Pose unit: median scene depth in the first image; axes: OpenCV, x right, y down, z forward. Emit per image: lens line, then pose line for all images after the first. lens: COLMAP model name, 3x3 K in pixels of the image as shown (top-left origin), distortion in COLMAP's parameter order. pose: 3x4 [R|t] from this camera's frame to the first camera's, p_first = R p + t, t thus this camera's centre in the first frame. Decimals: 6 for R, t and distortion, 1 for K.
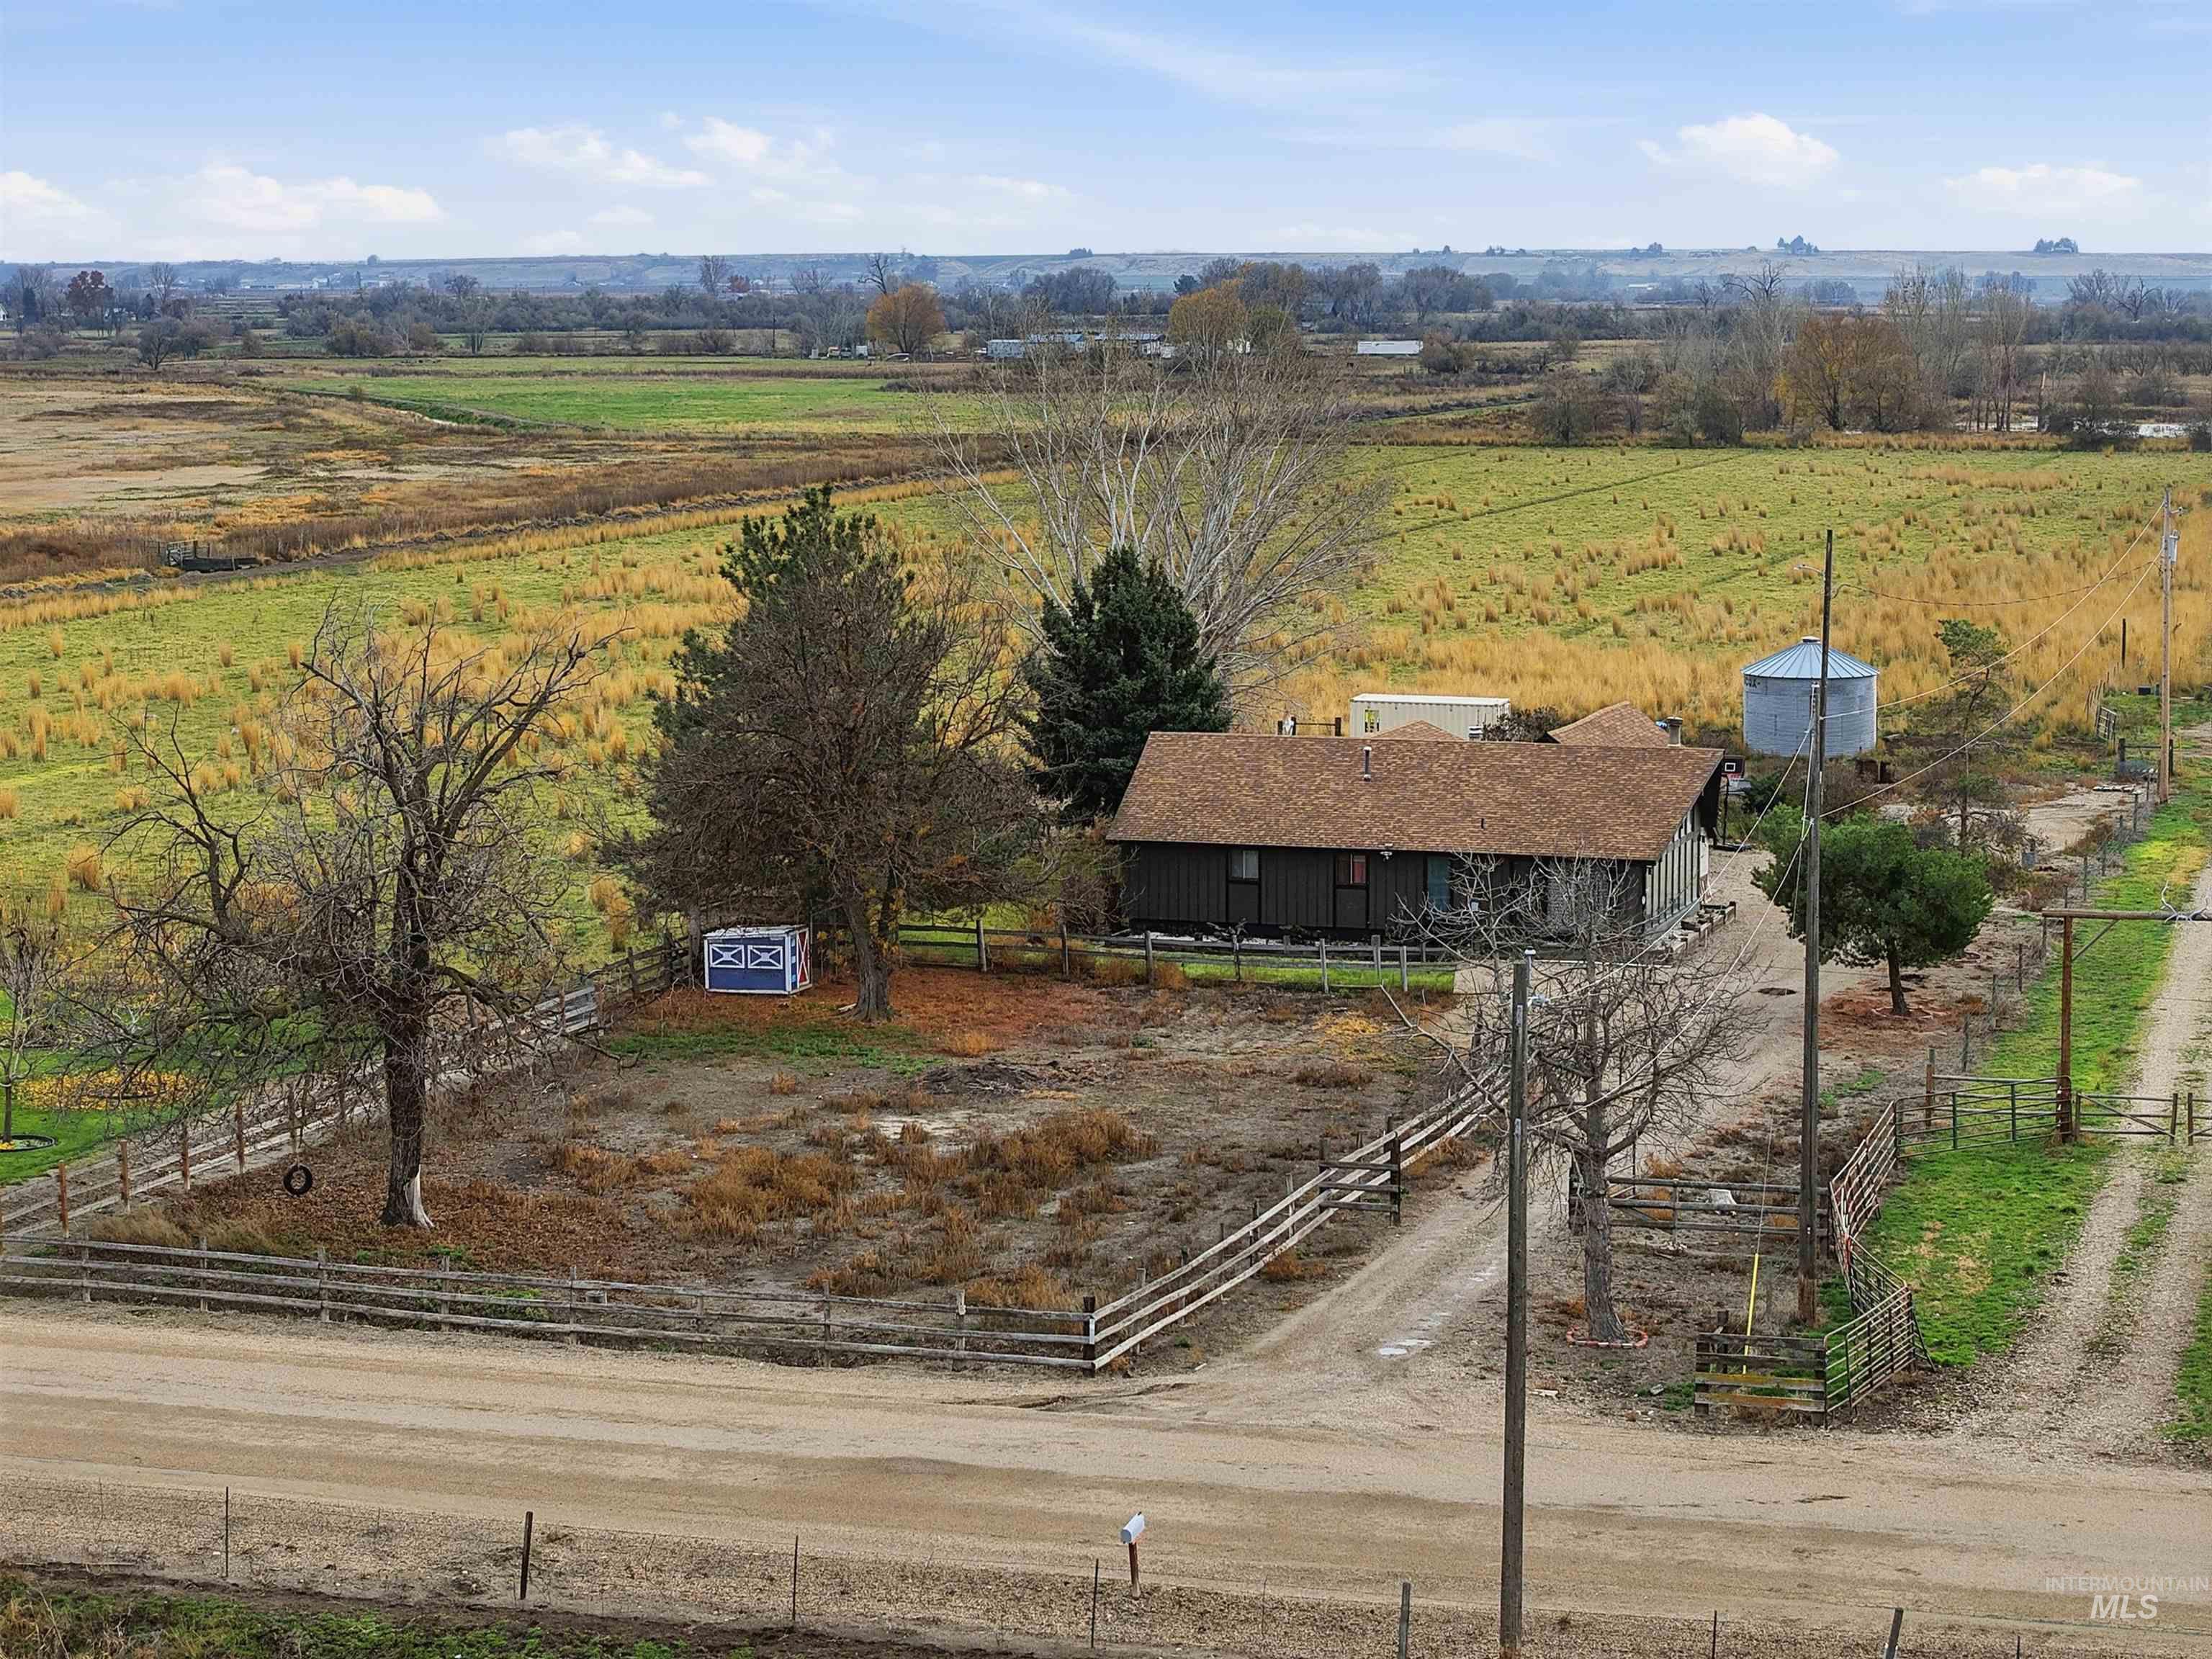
lens RADIAL K [[4663.8, 0, 1106.0], [0, 4663.8, 829.5], [0, 0, 1]] dist [-0.233810, 1.029274]
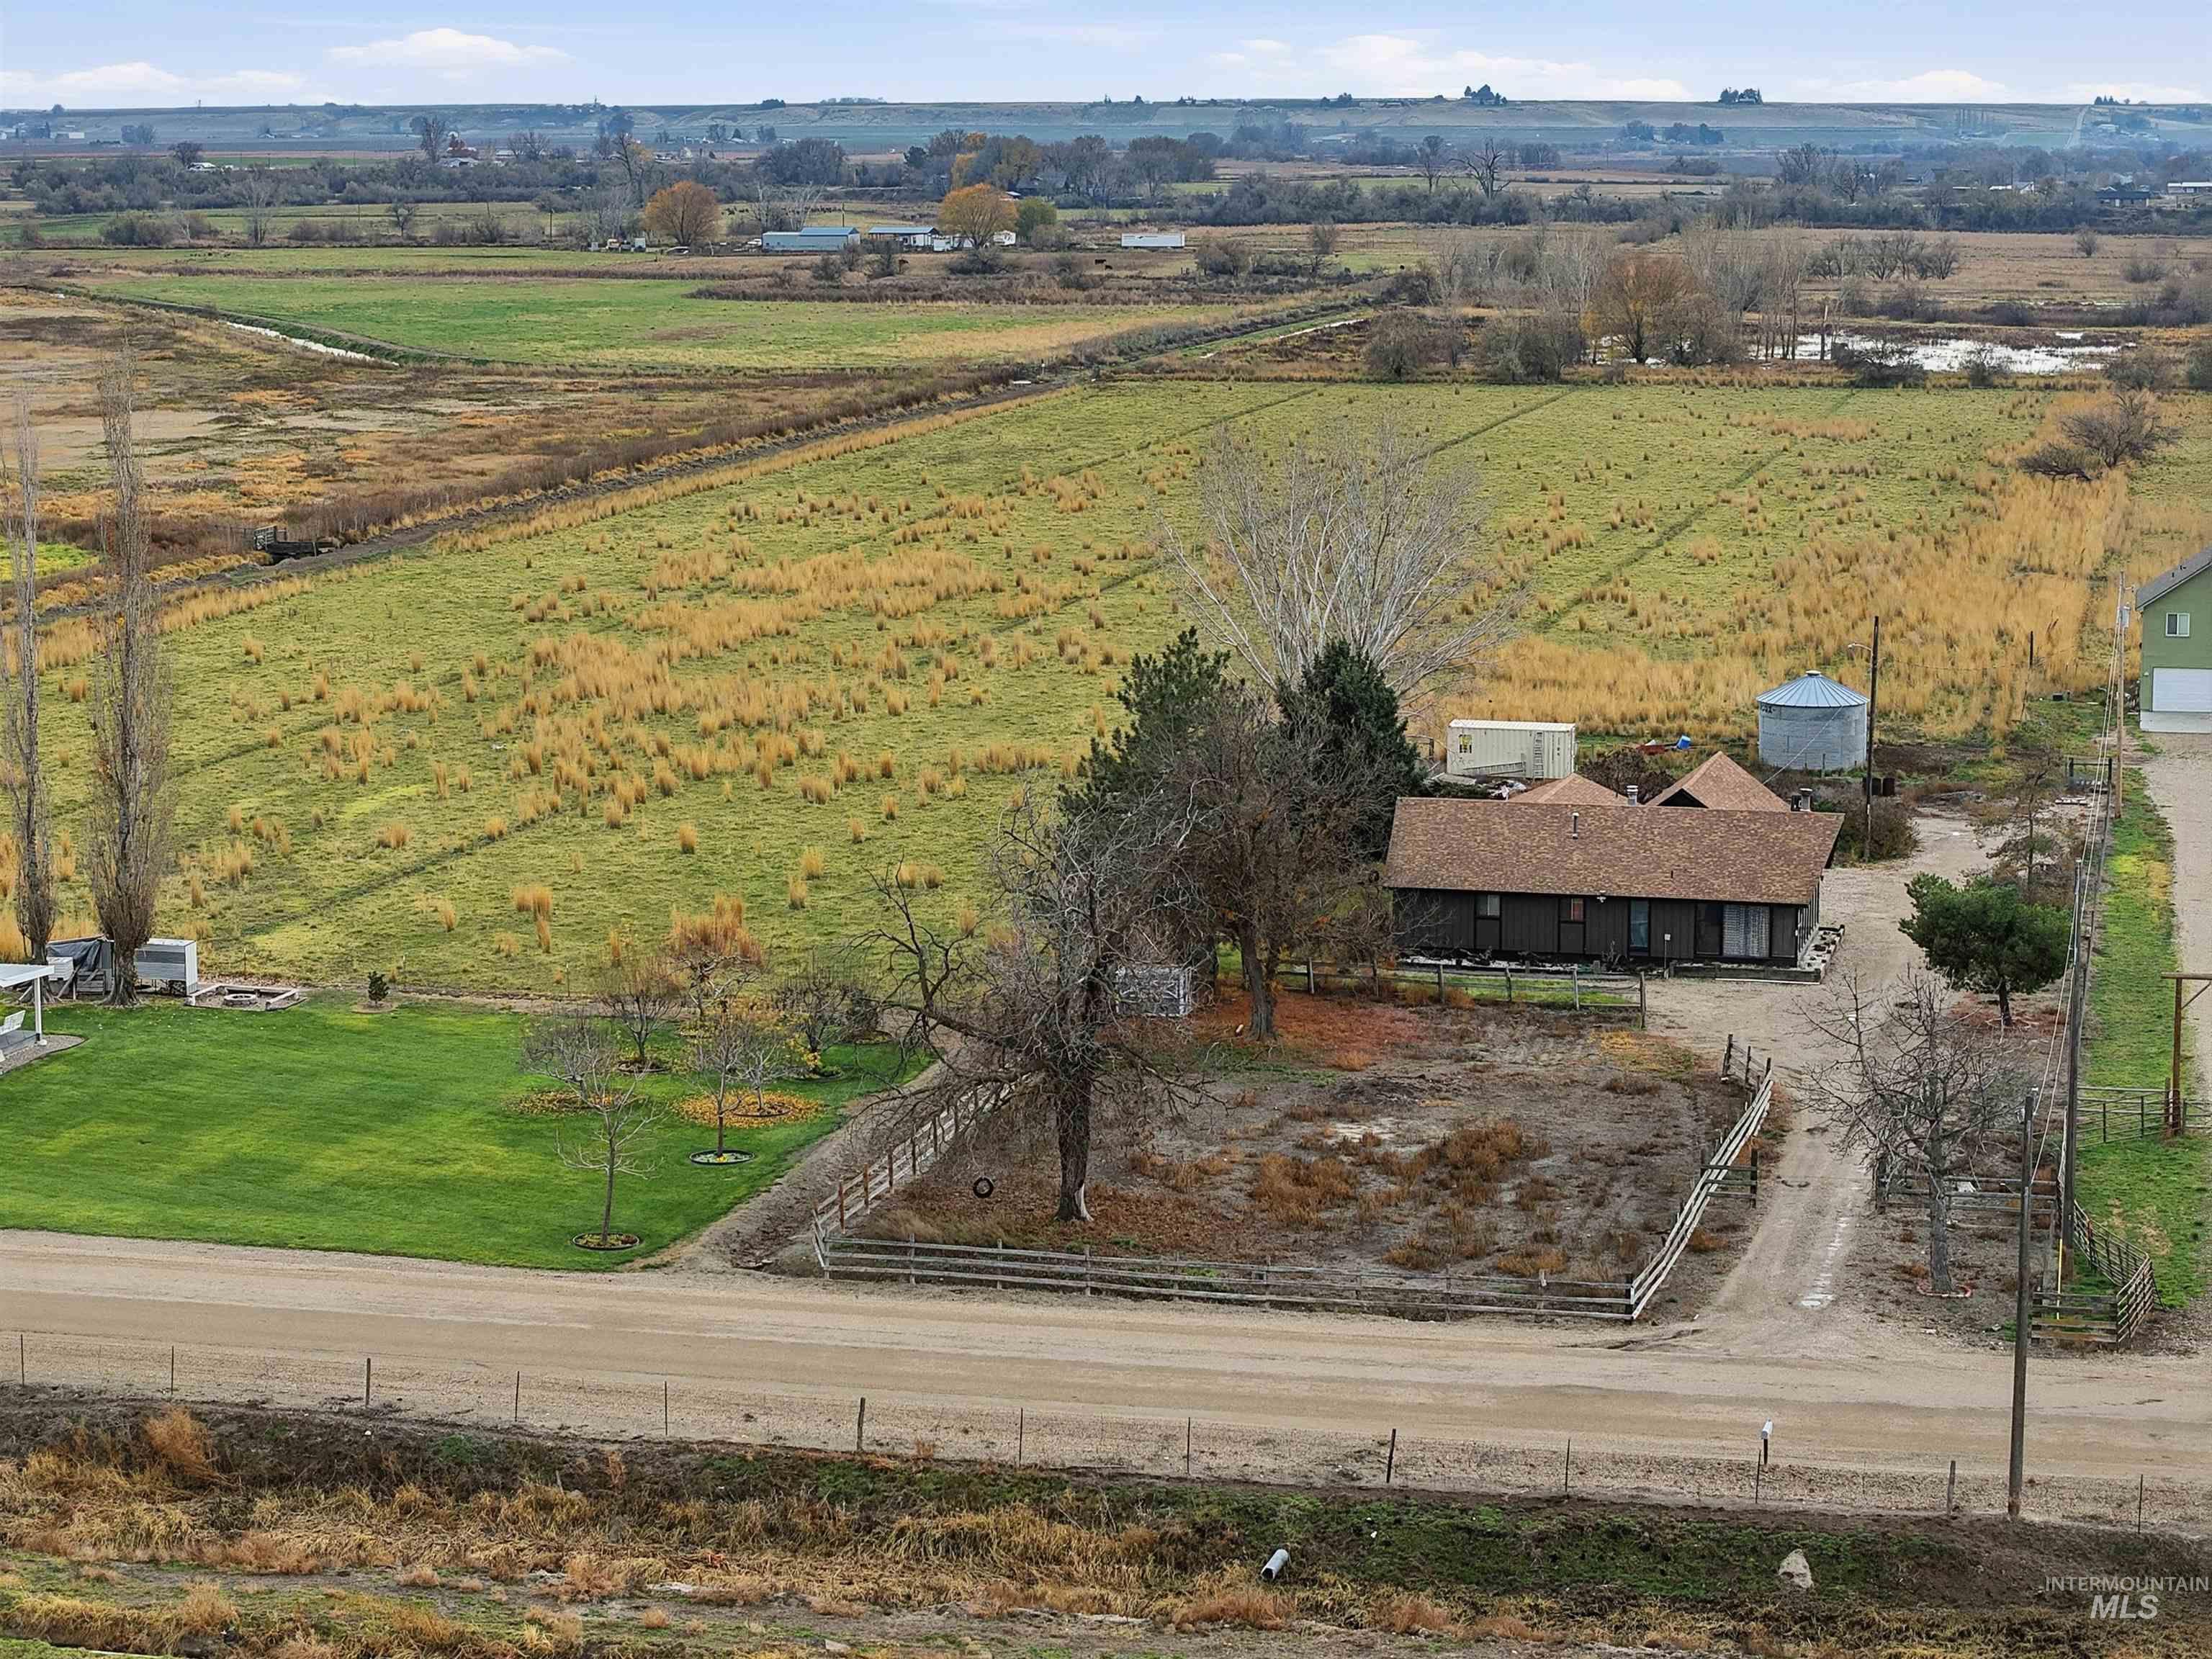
lens RADIAL K [[4663.8, 0, 1106.0], [0, 4663.8, 829.5], [0, 0, 1]] dist [-0.233810, 1.029274]
pose [[0.997618, -0.008651, 0.068439, -0.184424], [0.006320, 0.999395, 0.034199, -0.065347], [-0.068694, -0.033685, 0.997069, -0.334670]]
